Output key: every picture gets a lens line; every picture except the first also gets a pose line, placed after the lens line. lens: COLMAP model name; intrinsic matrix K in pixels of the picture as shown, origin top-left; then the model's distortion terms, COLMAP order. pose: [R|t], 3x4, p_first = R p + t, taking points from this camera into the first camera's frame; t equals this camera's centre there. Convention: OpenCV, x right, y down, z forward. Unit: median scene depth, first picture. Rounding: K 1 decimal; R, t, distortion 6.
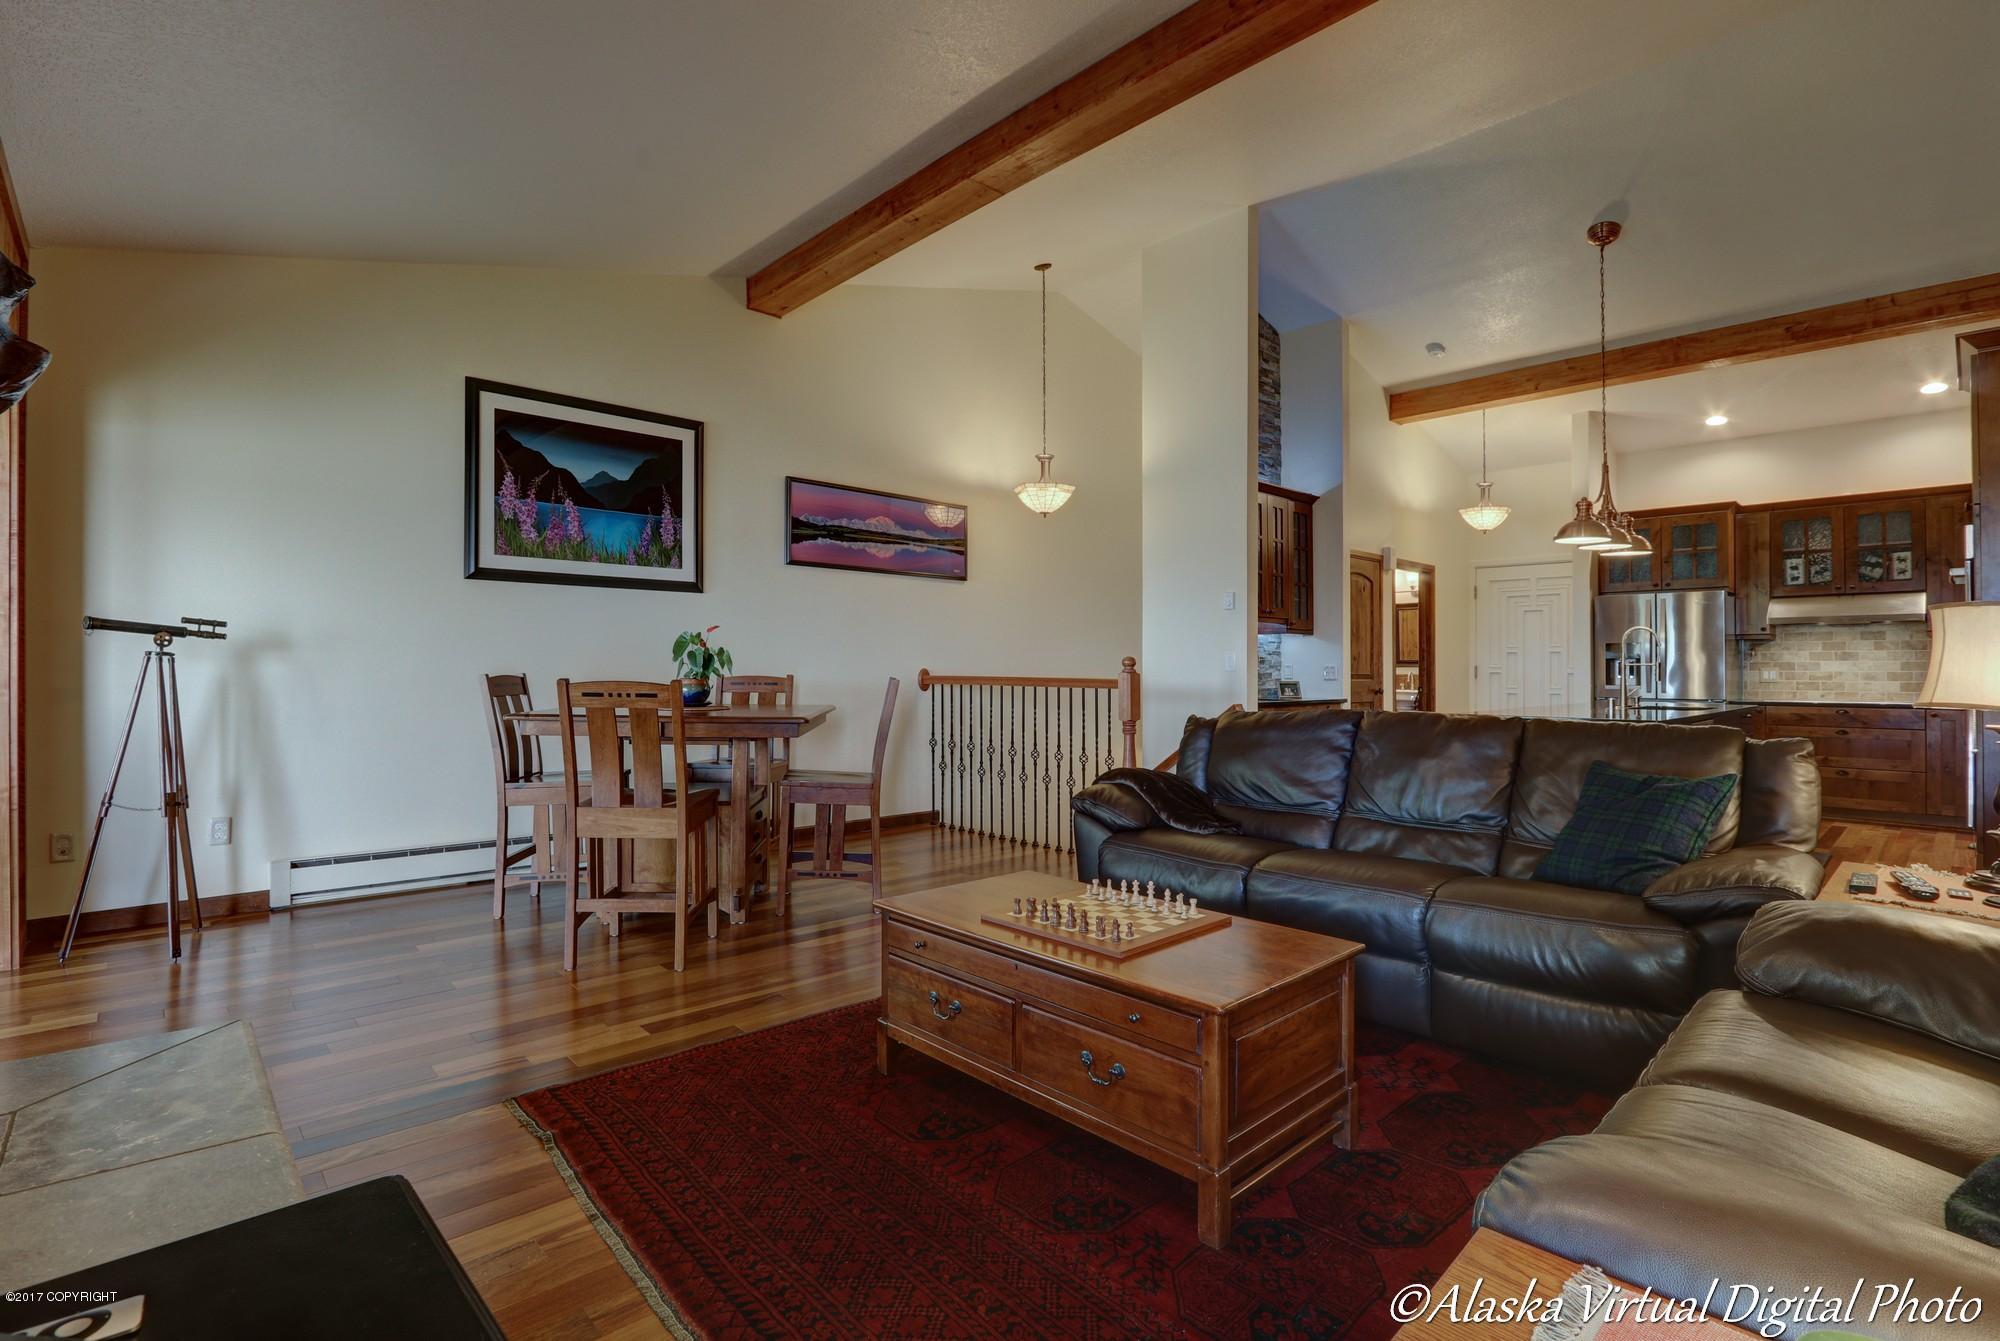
lens RADIAL K [[926.1, 0, 1014.8], [0, 926.1, 662.4], [0, 0, 1]] dist [-0.020504, 0.001416]
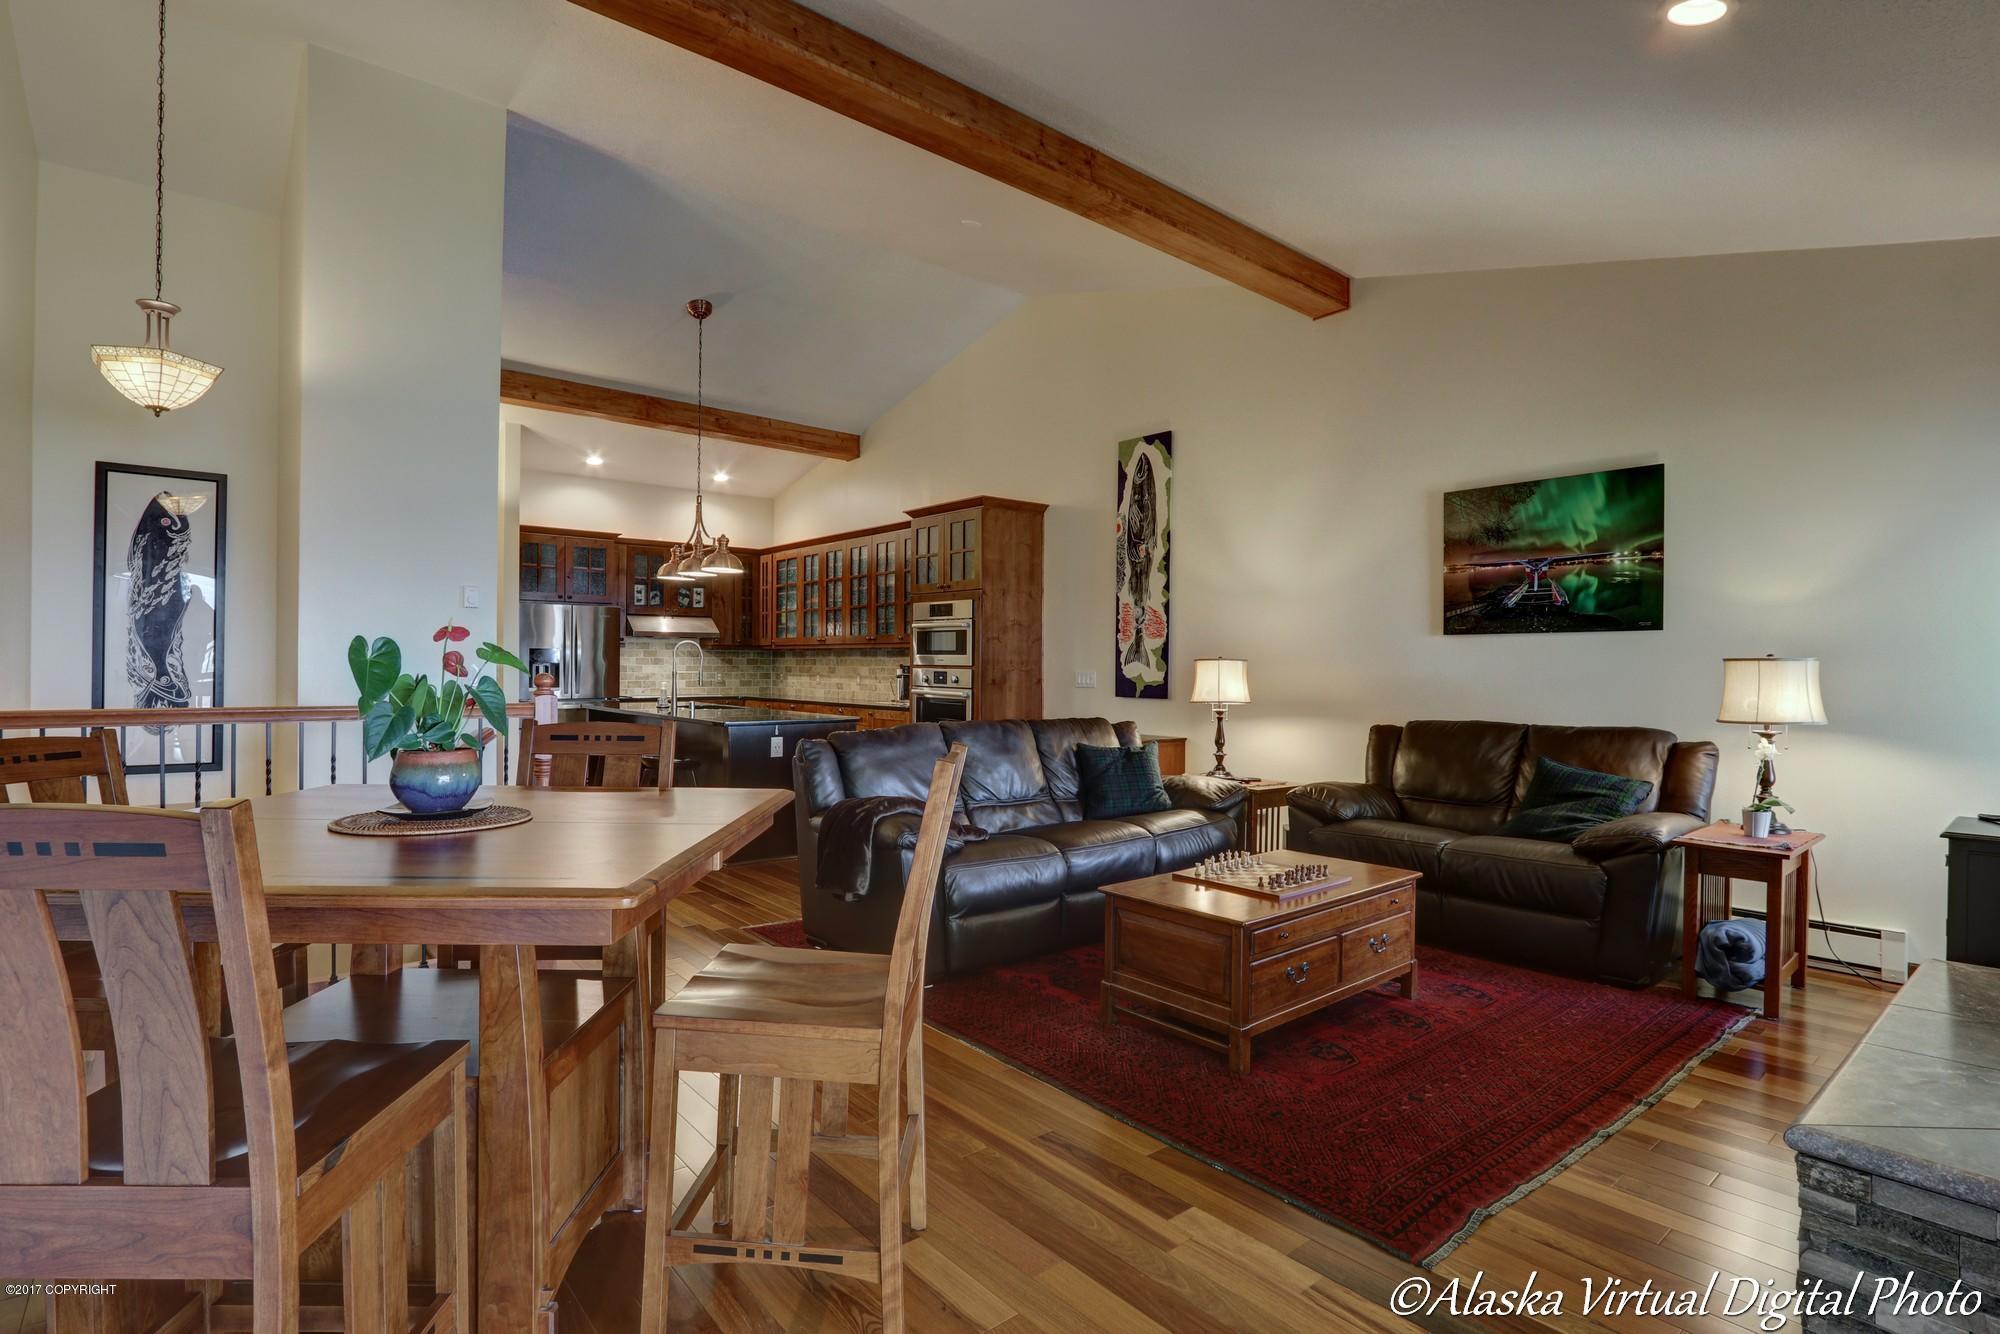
lens RADIAL K [[980.2, 0, 958.5], [0, 980.2, 672.6], [0, 0, 1]] dist [-0.007700, -0.000462]
pose [[0.086867, -0.013076, 0.996134, -0.477922], [-0.015770, 0.999771, 0.014499, -0.018392], [-0.996095, -0.016968, 0.086641, 0.444830]]
